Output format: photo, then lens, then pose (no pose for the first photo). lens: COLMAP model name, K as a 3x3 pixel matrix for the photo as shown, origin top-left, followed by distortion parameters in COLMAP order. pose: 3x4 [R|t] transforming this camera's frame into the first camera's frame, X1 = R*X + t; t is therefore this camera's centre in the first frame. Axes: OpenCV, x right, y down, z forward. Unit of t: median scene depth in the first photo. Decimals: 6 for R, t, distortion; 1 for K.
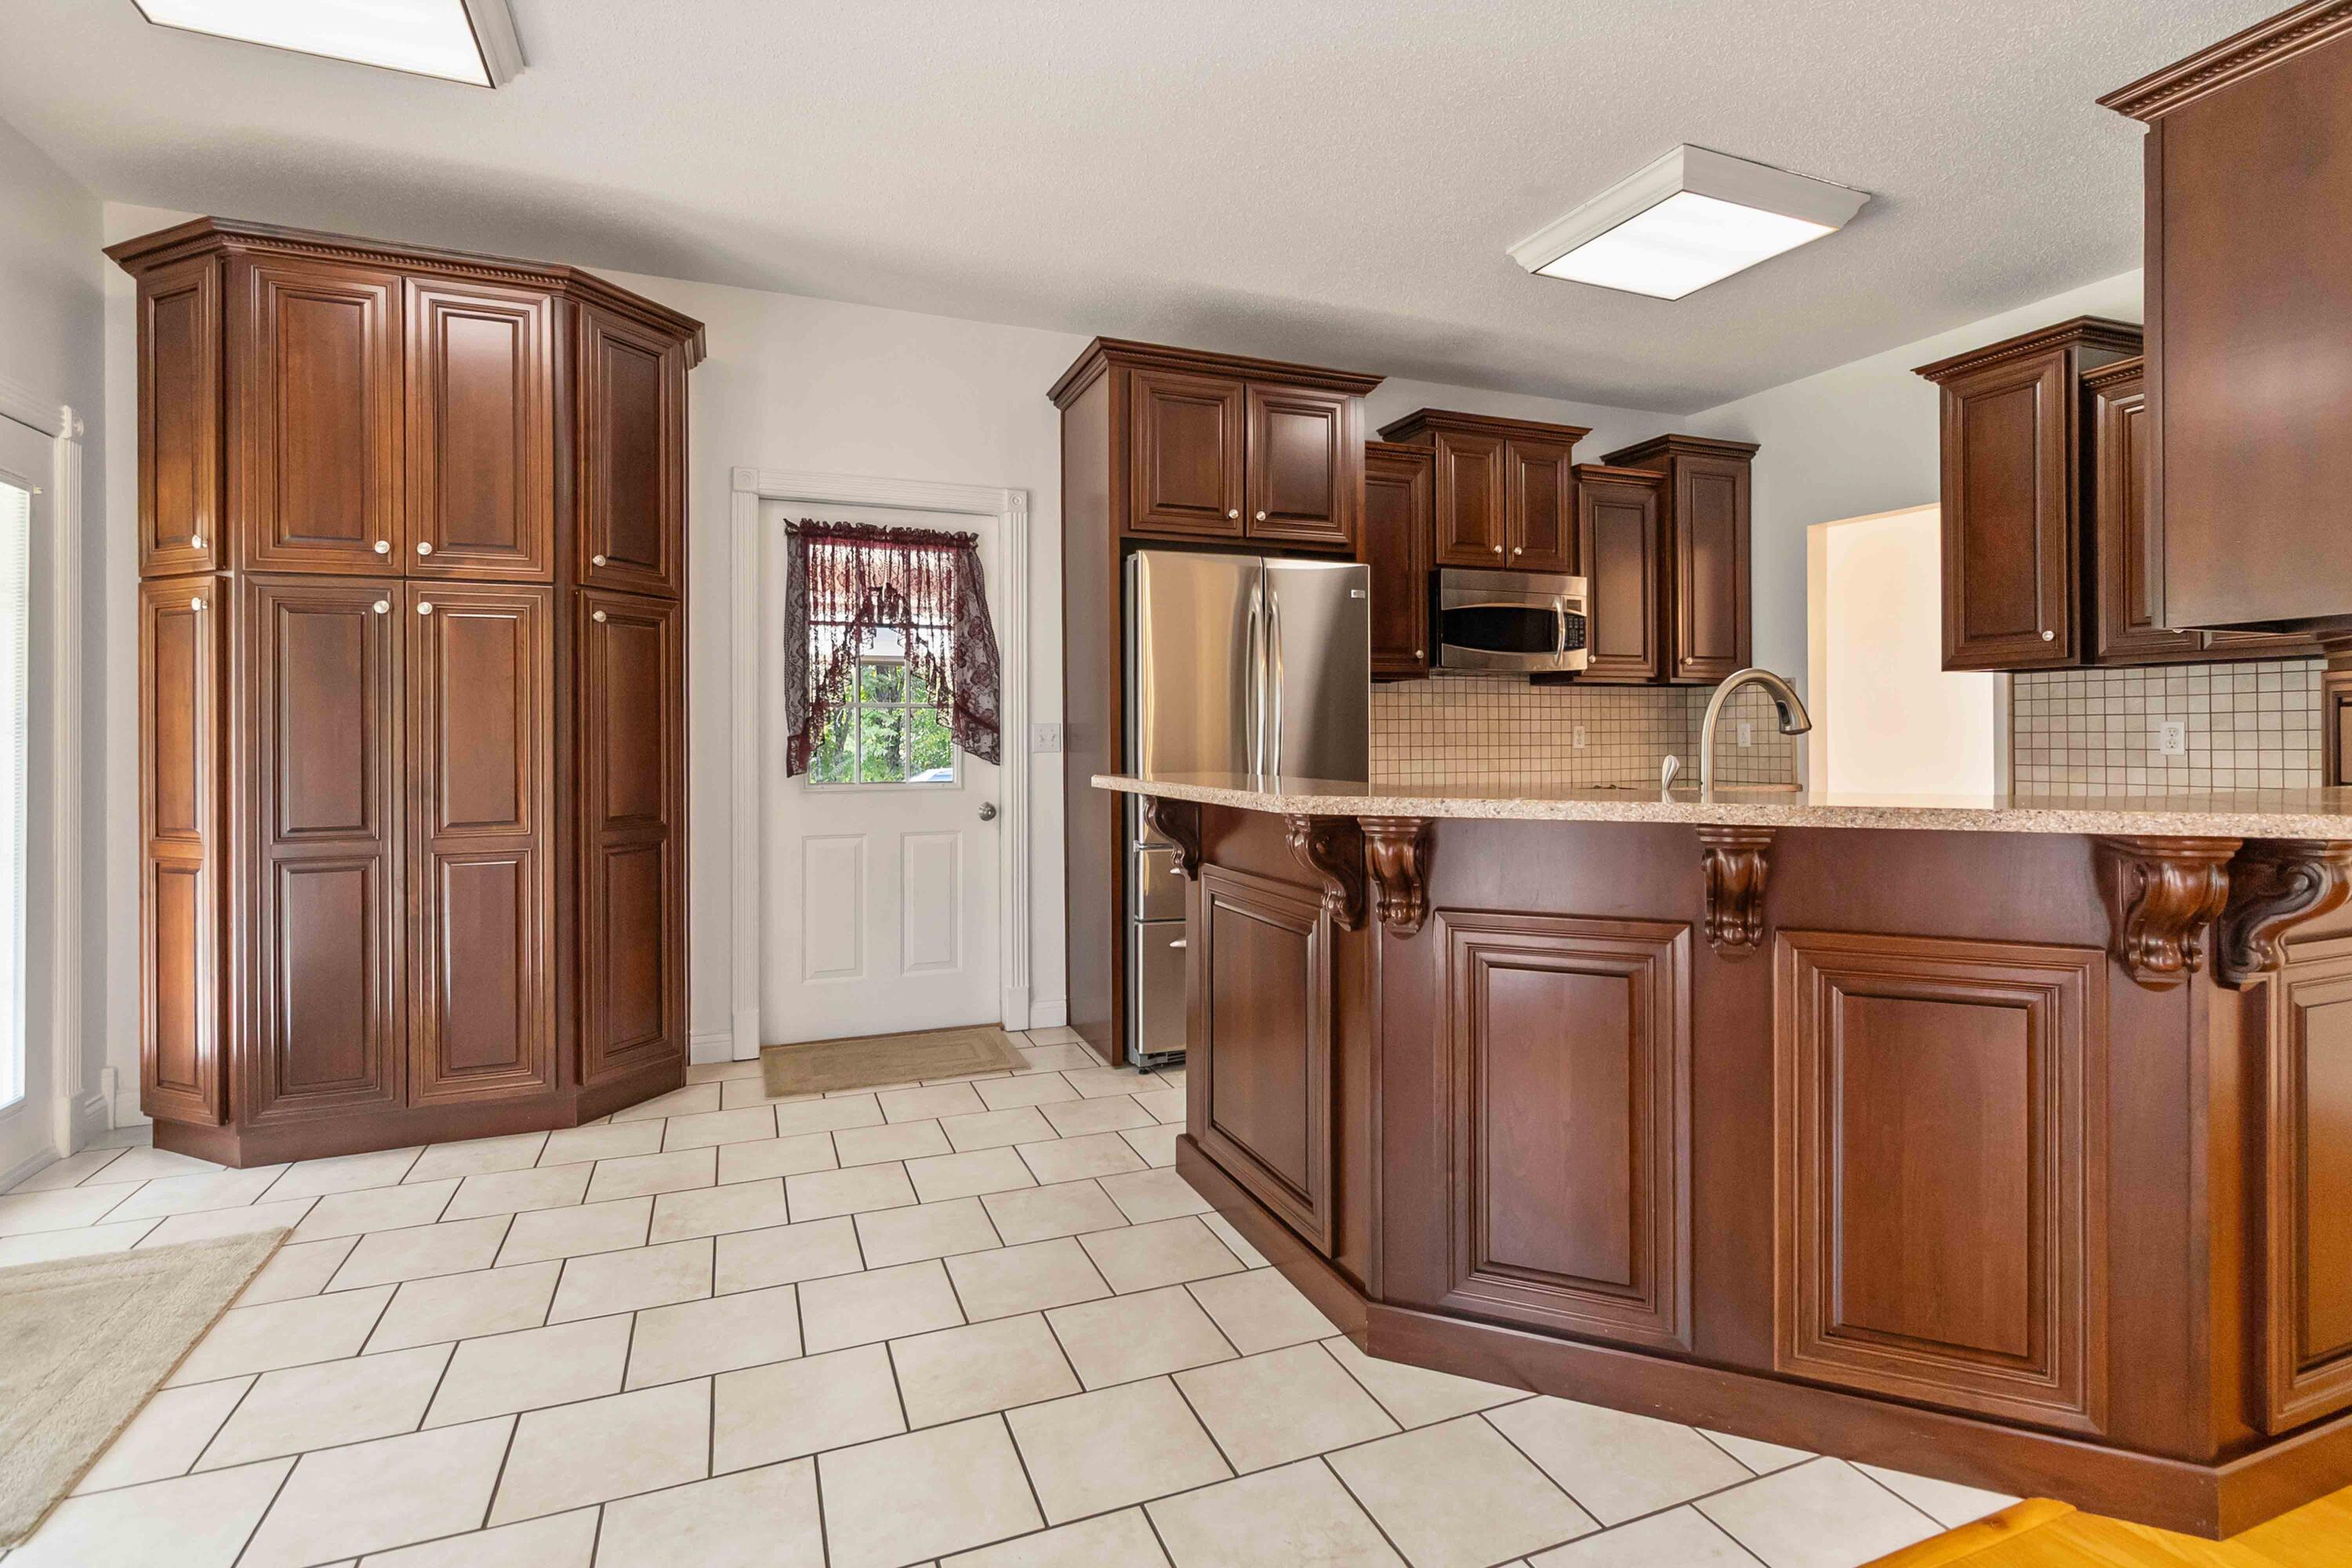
lens RADIAL K [[1113.5, 0, 1163.4], [0, 1113.5, 741.1], [0, 0, 1]] dist [0.001166, 0.000340]
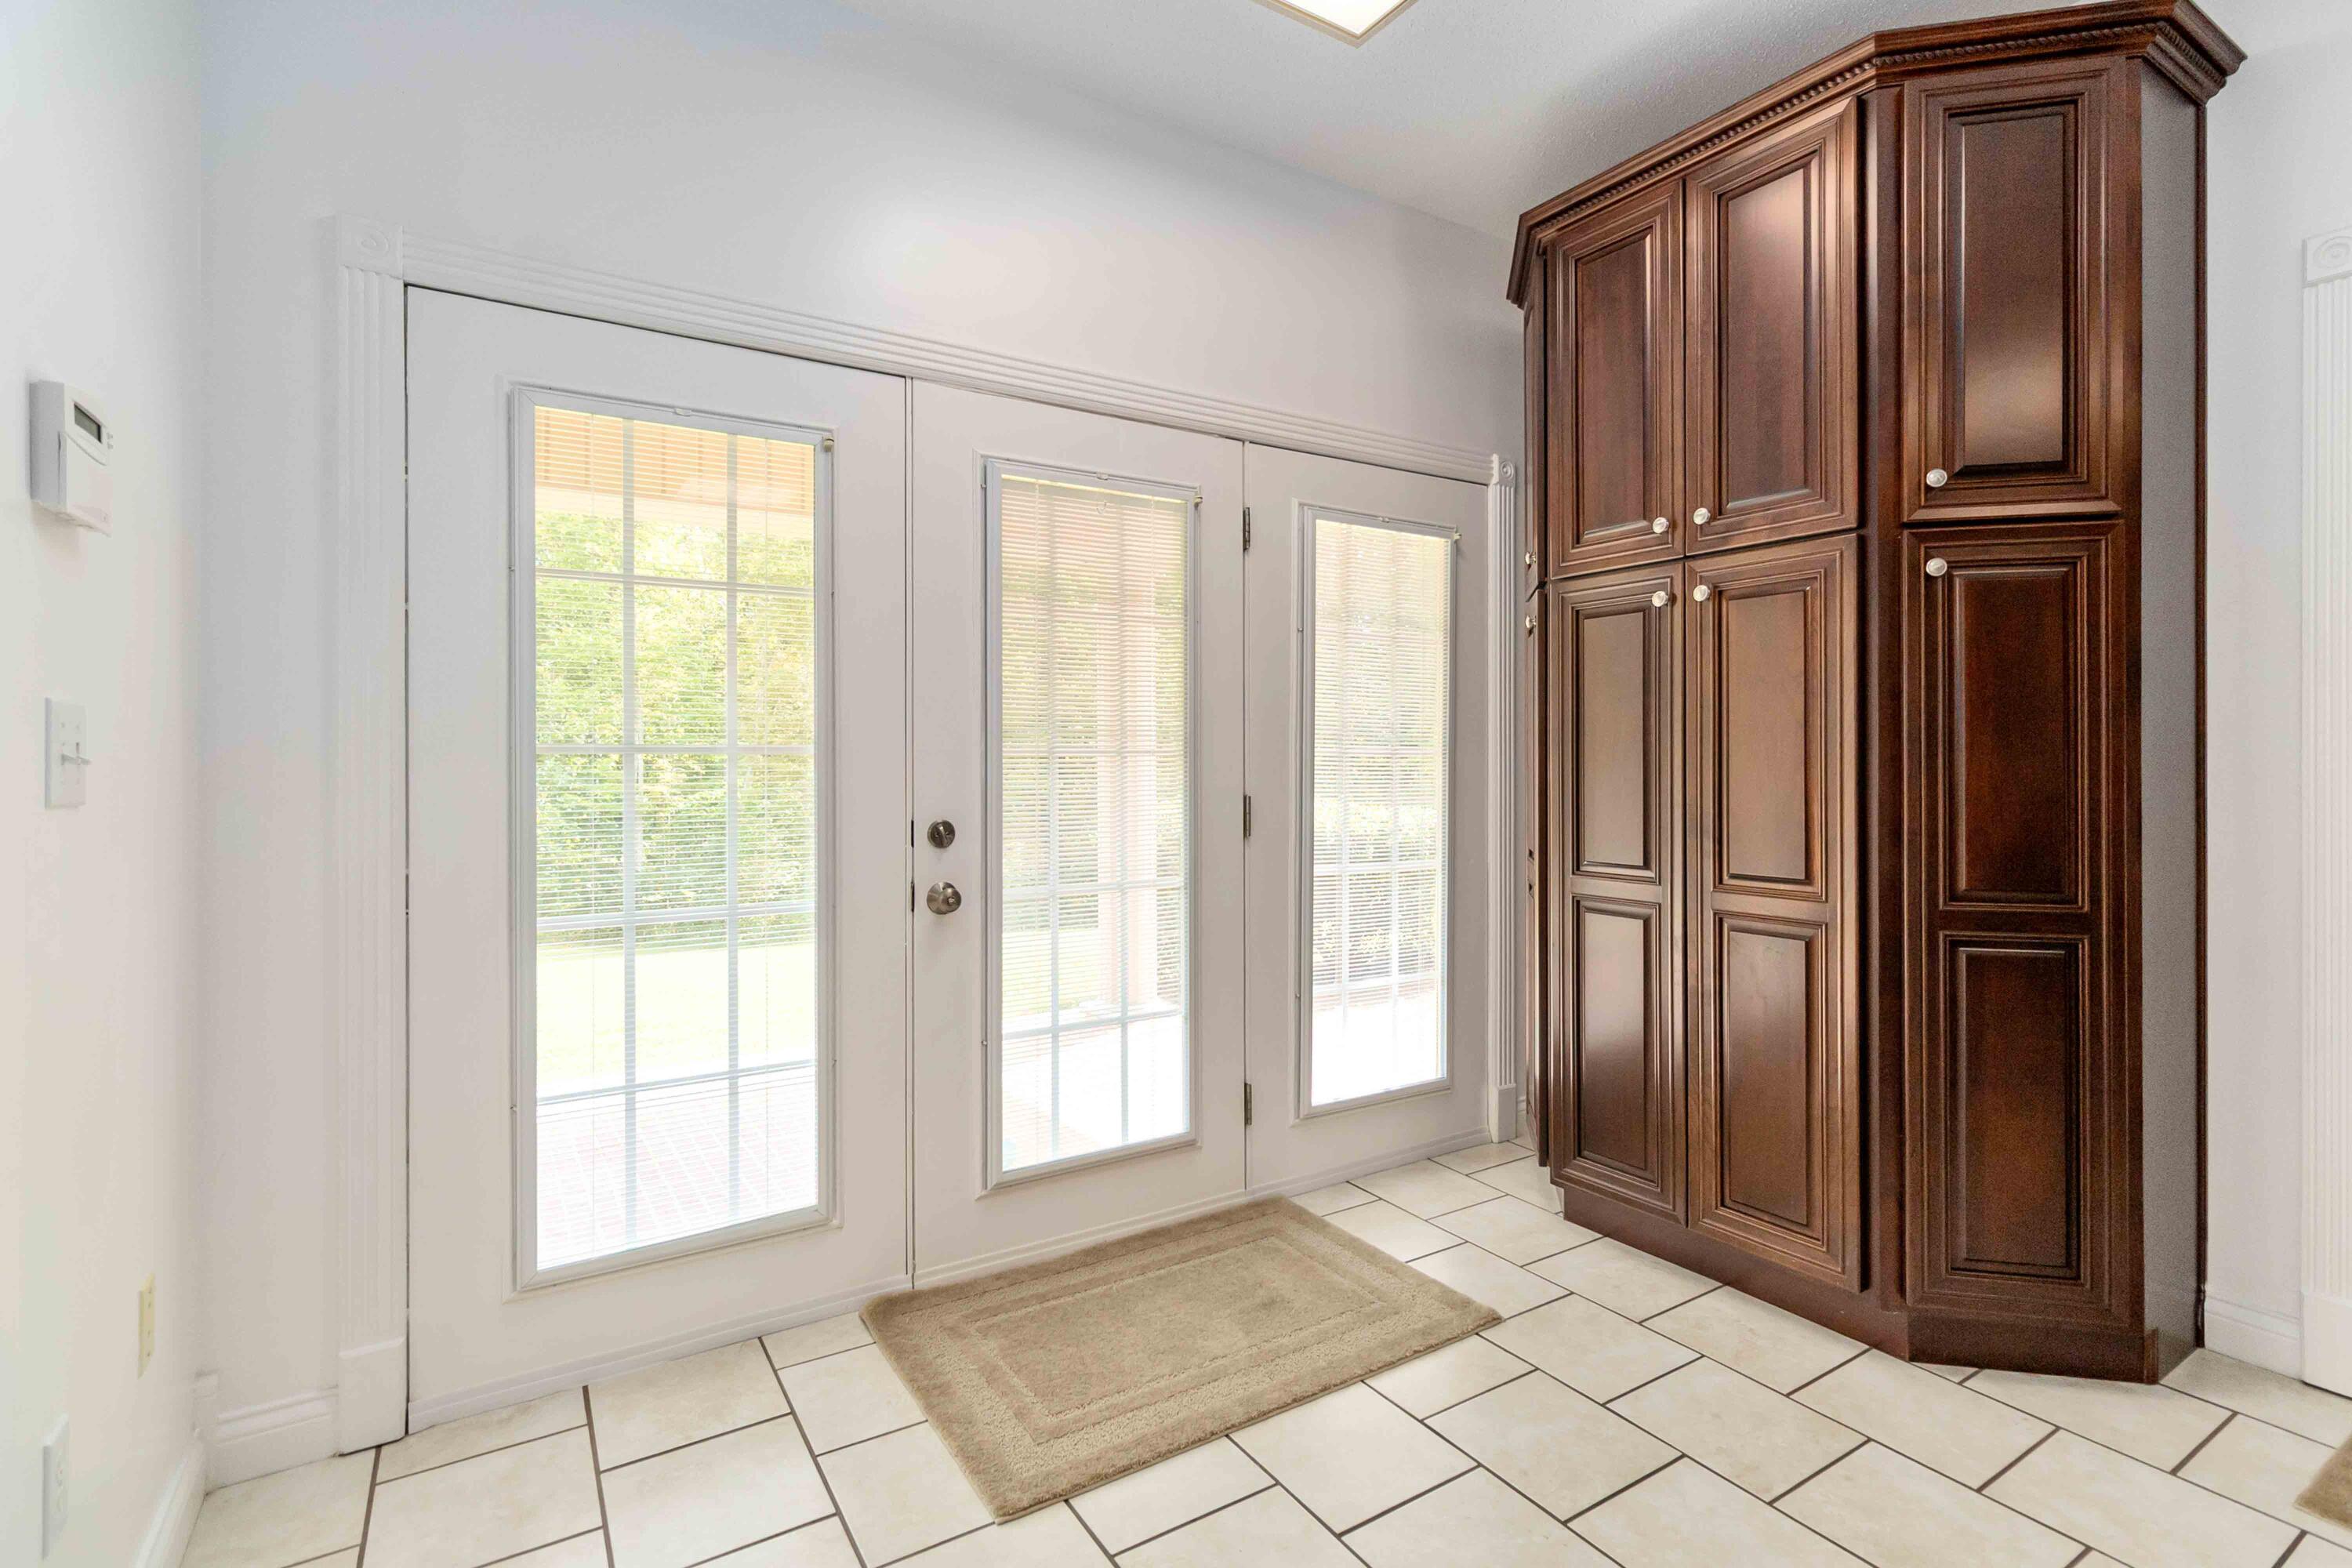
lens RADIAL K [[1112.0, 0, 1217.3], [0, 1112.0, 760.6], [0, 0, 1]] dist [0.000608, 0.000858]
pose [[0.202146, 0.005915, -0.979337, 0.026684], [-0.004495, 0.999977, 0.005112, -0.005094], [0.979345, 0.003369, 0.202168, 0.505766]]
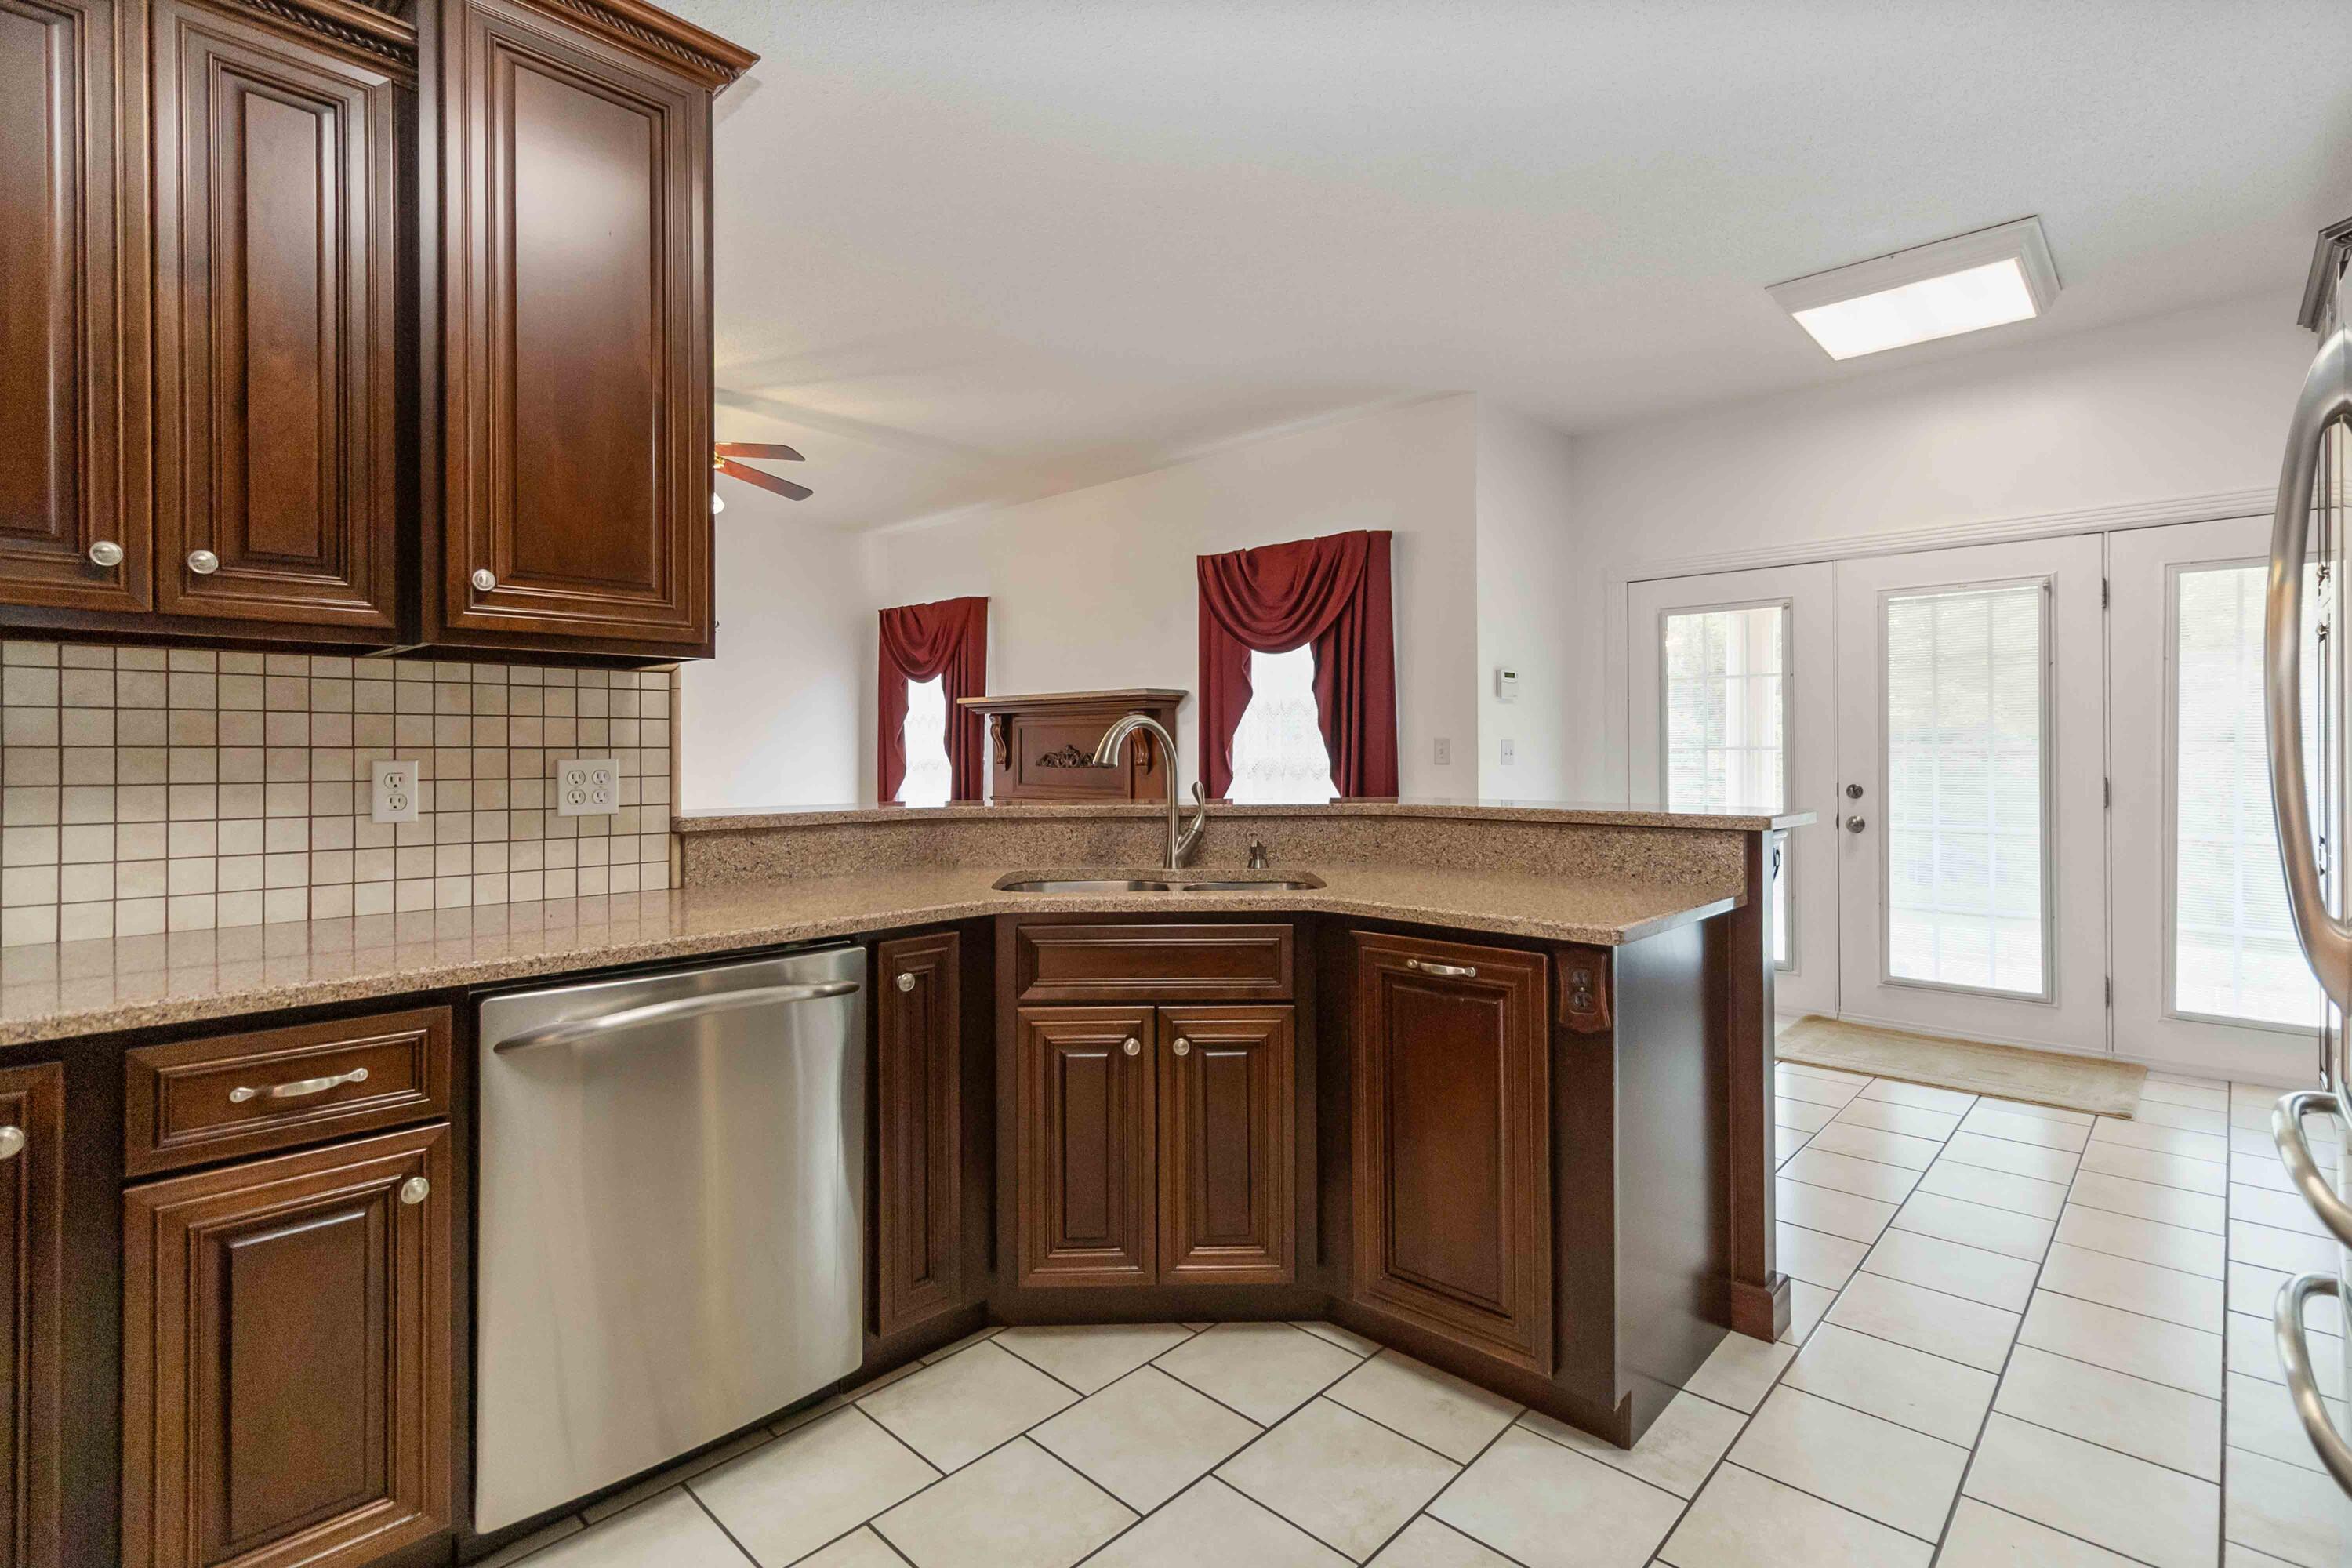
lens RADIAL K [[1113.5, 0, 1163.4], [0, 1113.5, 741.1], [0, 0, 1]] dist [0.001166, 0.000340]
pose [[-0.906762, 0.002230, -0.421637, 0.724093], [0.003509, 0.999991, -0.002259, -0.016806], [0.421629, -0.003528, -0.906762, 1.466022]]
